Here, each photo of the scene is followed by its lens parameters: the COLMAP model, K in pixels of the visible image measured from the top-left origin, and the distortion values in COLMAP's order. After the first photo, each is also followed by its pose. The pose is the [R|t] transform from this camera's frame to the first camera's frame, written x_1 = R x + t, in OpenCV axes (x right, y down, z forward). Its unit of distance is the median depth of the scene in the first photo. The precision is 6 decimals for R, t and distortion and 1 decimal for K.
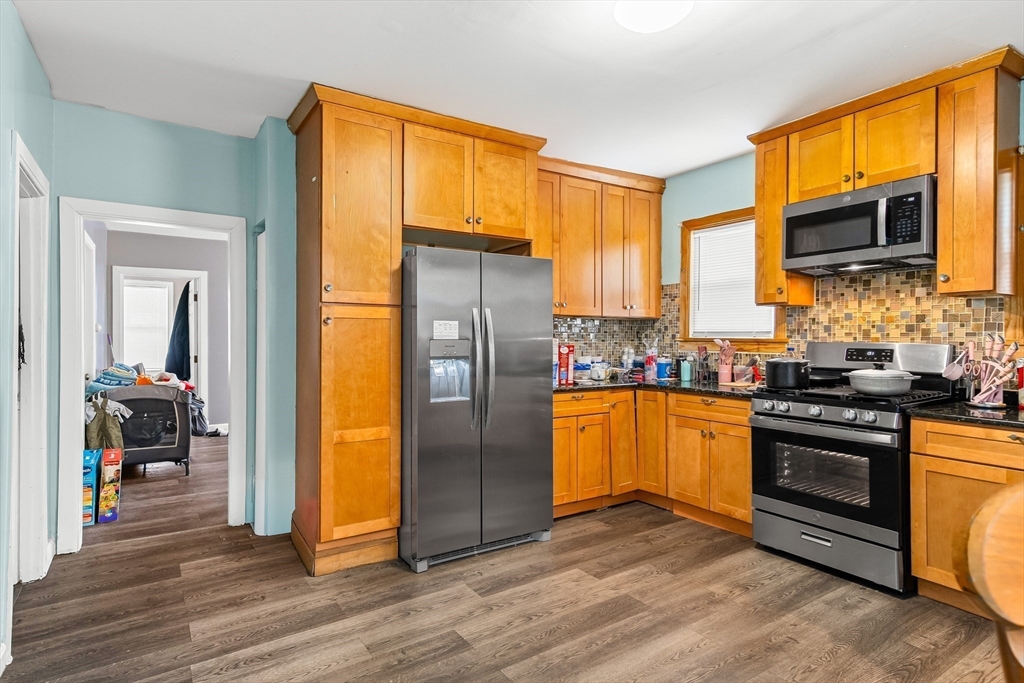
lens RADIAL K [[562.9, 0, 516.8], [0, 562.9, 334.2], [0, 0, 1]] dist [0.034862, 0.002002]
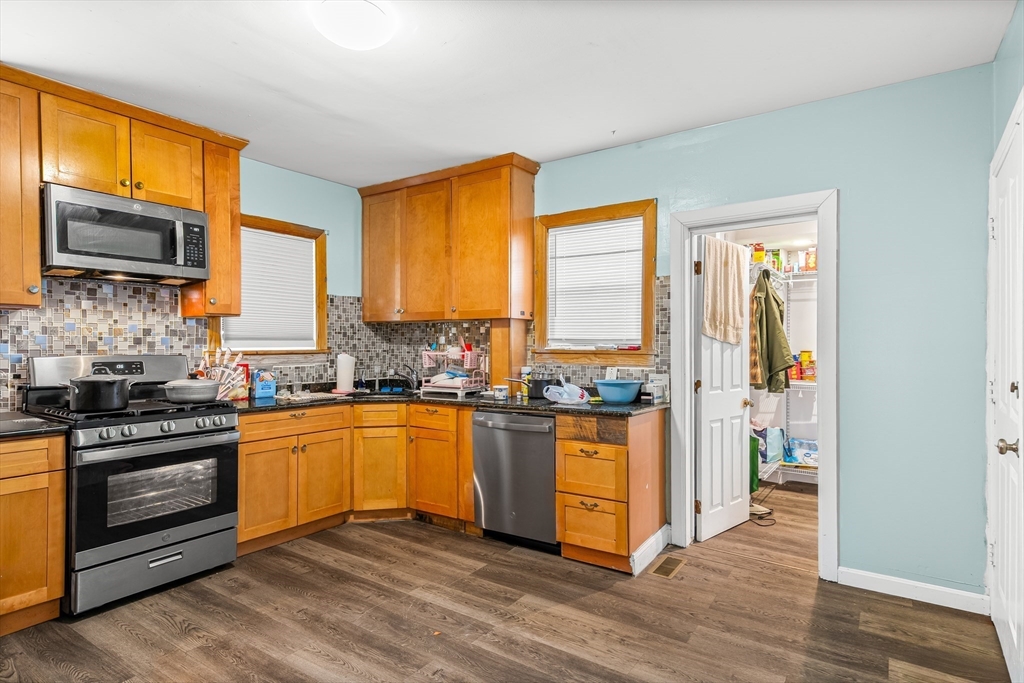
lens RADIAL K [[562.9, 0, 509.5], [0, 562.9, 343.5], [0, 0, 1]] dist [0.034862, 0.002002]
pose [[-0.374289, 0.002354, 0.927309, -0.513402], [-0.004059, 0.999983, -0.004177, -0.004054], [-0.927303, -0.005328, -0.374273, 0.715475]]
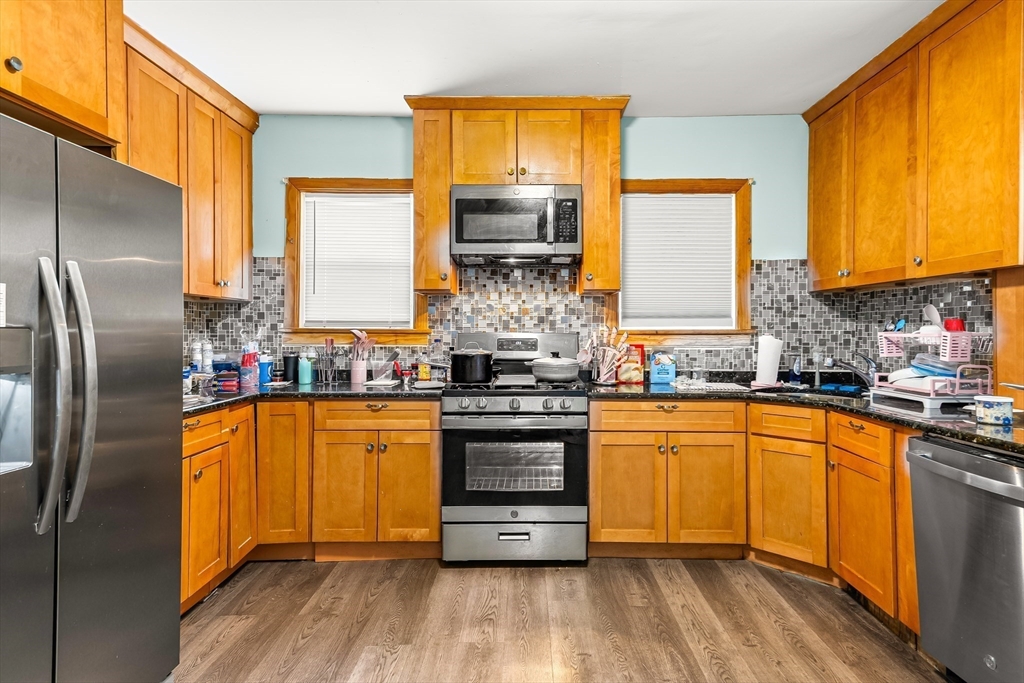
lens RADIAL K [[562.9, 0, 530.6], [0, 562.9, 326.1], [0, 0, 1]] dist [0.034862, 0.002002]
pose [[0.542254, 0.007425, 0.840182, -0.231754], [-0.005385, 0.999971, -0.005362, 0.007548], [-0.840197, -0.001616, 0.542278, 0.397001]]
